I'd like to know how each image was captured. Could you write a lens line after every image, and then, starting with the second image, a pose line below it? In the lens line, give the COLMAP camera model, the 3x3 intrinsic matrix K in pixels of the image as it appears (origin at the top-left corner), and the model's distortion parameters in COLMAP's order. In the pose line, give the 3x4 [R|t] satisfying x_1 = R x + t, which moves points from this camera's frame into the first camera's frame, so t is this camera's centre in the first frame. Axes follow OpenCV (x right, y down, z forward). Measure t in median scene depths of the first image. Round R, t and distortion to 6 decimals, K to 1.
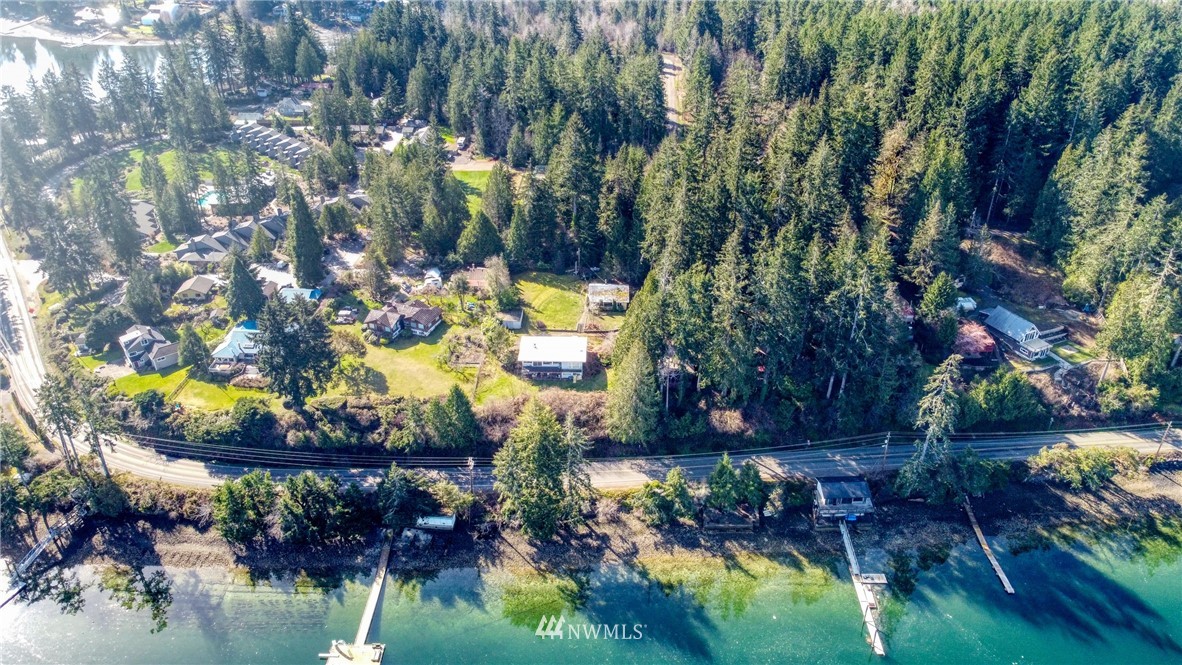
lens RADIAL K [[883.1, 0, 600.5], [0, 883.1, 330.3], [0, 0, 1]] dist [0.003347, -0.004907]
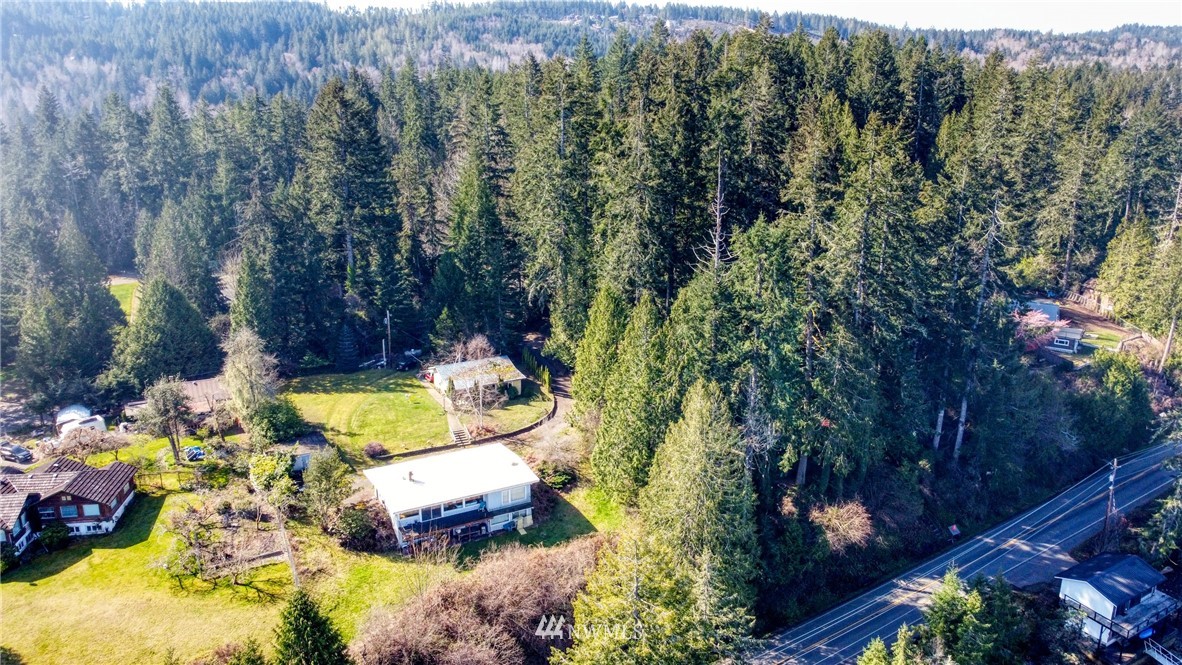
lens RADIAL K [[879.6, 0, 599.8], [0, 879.6, 330.4], [0, 0, 1]] dist [0.004774, -0.009140]
pose [[0.868521, -0.140544, 0.475308, -0.172319], [0.247827, 0.953616, -0.170875, 0.041612], [-0.429246, 0.266203, 0.863066, 0.504027]]
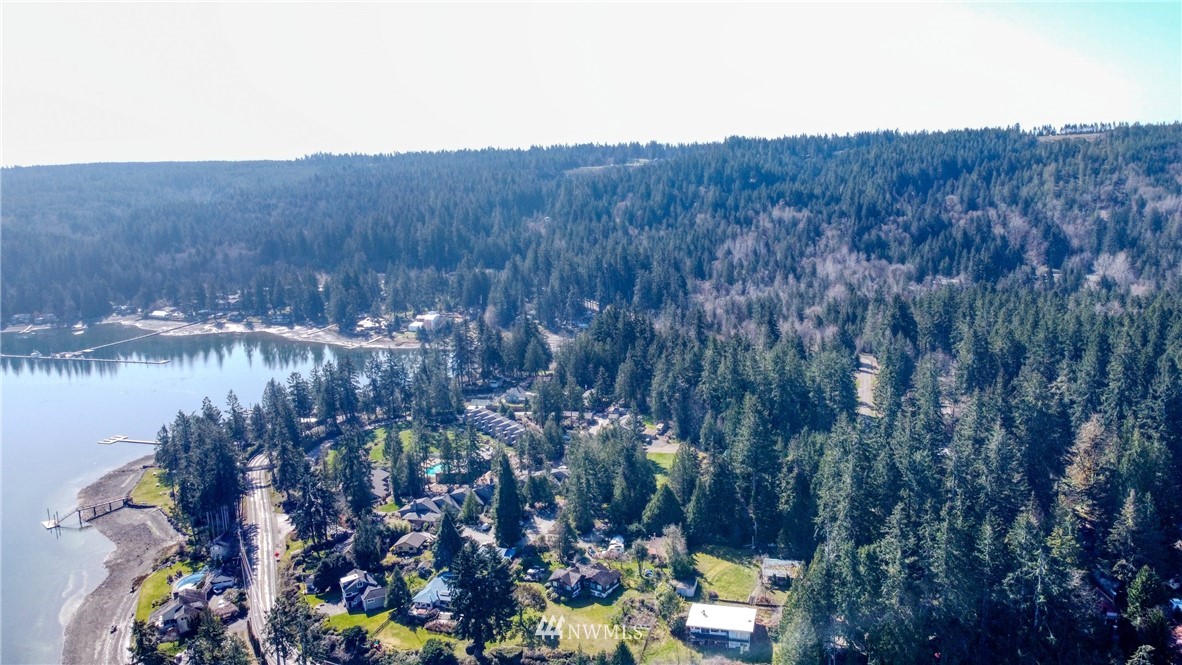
lens RADIAL K [[885.6, 0, 603.8], [0, 885.6, 337.1], [0, 0, 1]] dist [0.011366, -0.002306]
pose [[0.970660, 0.001057, -0.240456, 0.054017], [-0.079681, 0.944905, -0.317497, 0.046461], [0.226872, 0.327342, 0.917266, -0.066180]]
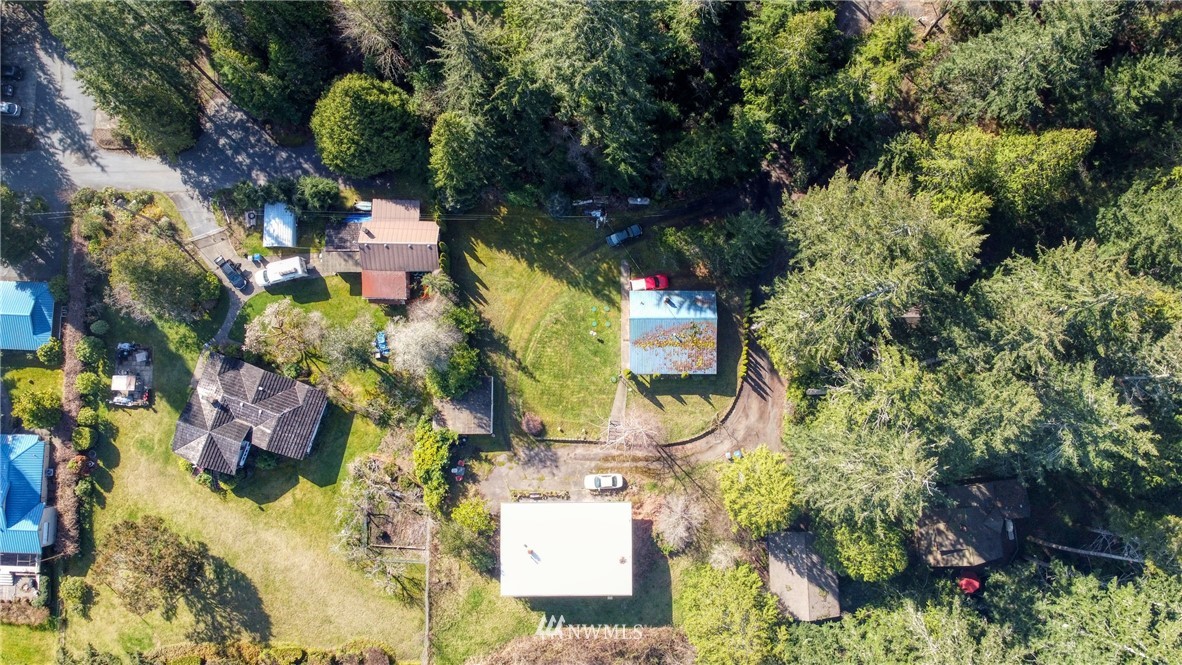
lens RADIAL K [[879.6, 0, 599.8], [0, 879.6, 330.4], [0, 0, 1]] dist [0.004774, -0.009140]
pose [[0.999809, -0.019282, -0.003144, -0.028219], [0.013404, 0.559960, 0.828411, -0.422168], [-0.014213, -0.828295, 0.560111, 0.741342]]
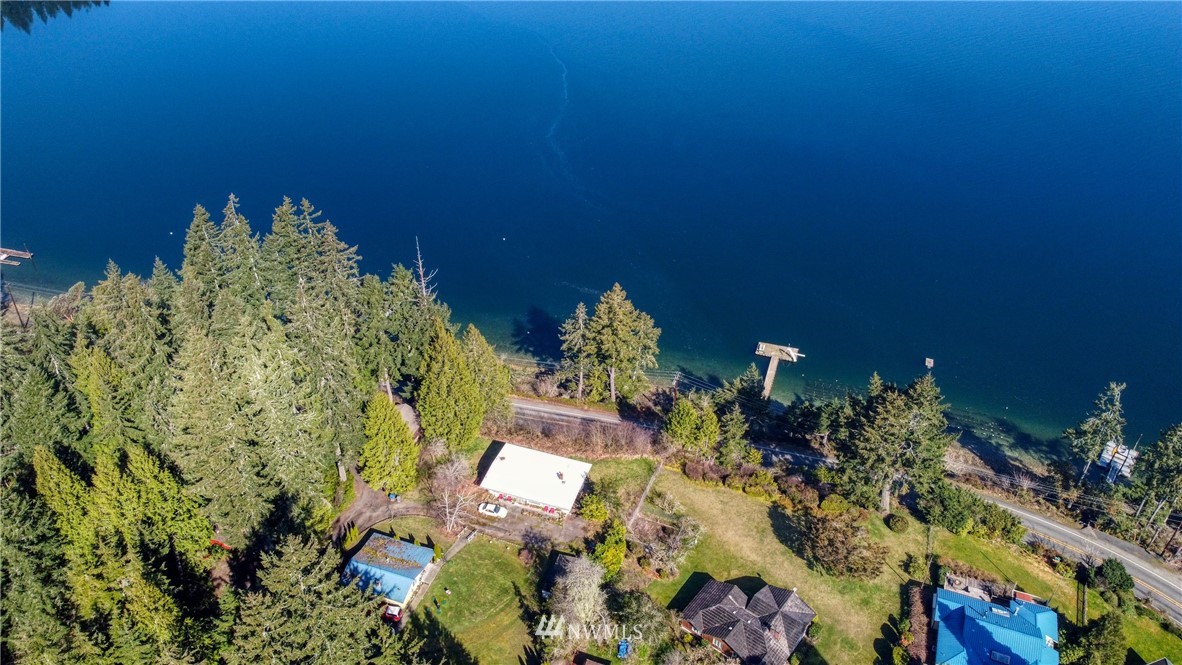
lens RADIAL K [[885.6, 0, 603.8], [0, 885.6, 337.1], [0, 0, 1]] dist [0.011366, -0.002306]
pose [[-0.949961, -0.182368, 0.253607, -0.238319], [0.150745, 0.443441, 0.883536, -0.591480], [-0.273589, 0.877554, -0.393761, 1.053430]]
